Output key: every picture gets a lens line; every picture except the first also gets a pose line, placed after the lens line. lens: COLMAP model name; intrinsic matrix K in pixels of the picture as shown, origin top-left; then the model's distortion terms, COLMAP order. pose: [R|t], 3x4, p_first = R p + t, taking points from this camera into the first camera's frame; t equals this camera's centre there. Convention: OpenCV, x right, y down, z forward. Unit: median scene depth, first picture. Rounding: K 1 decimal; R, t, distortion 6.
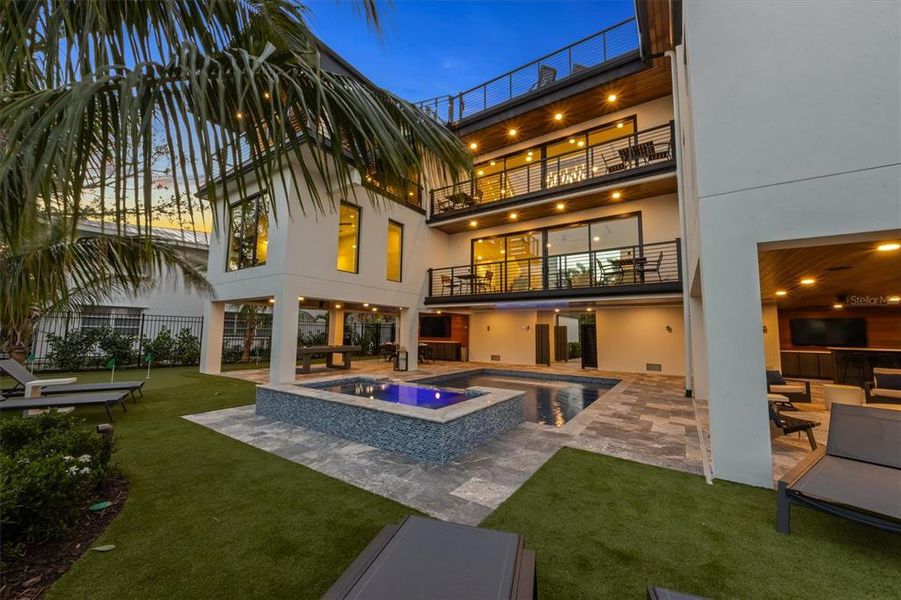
lens RADIAL K [[342.4, 0, 446.3], [0, 342.4, 294.1], [0, 0, 1]] dist [-0.000712, -0.000331]
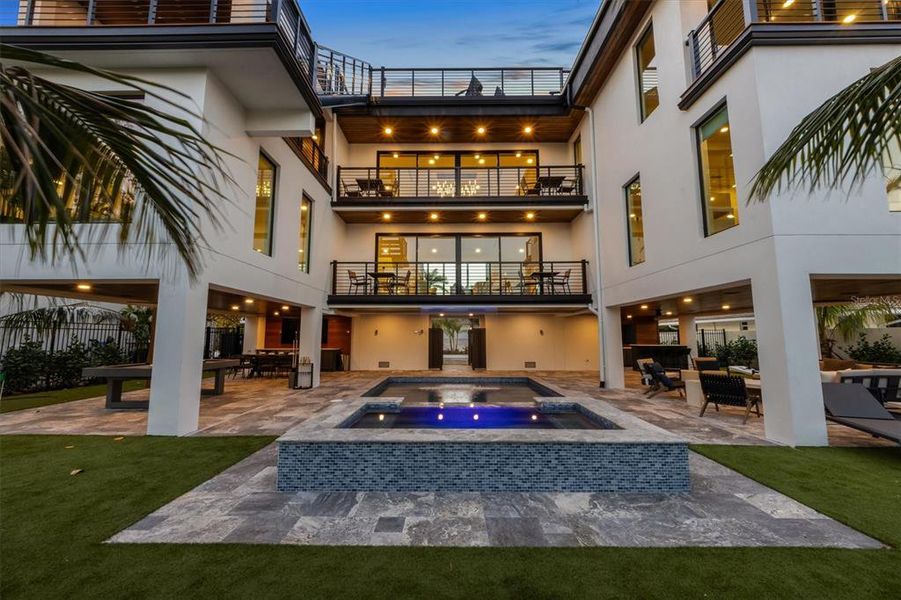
lens RADIAL K [[342.4, 0, 446.3], [0, 342.4, 294.1], [0, 0, 1]] dist [-0.000712, -0.000331]
pose [[0.827928, 0.057133, 0.557916, -0.315515], [-0.052286, 0.998328, -0.024643, 0.013496], [-0.558391, -0.008769, 0.829531, 0.184809]]
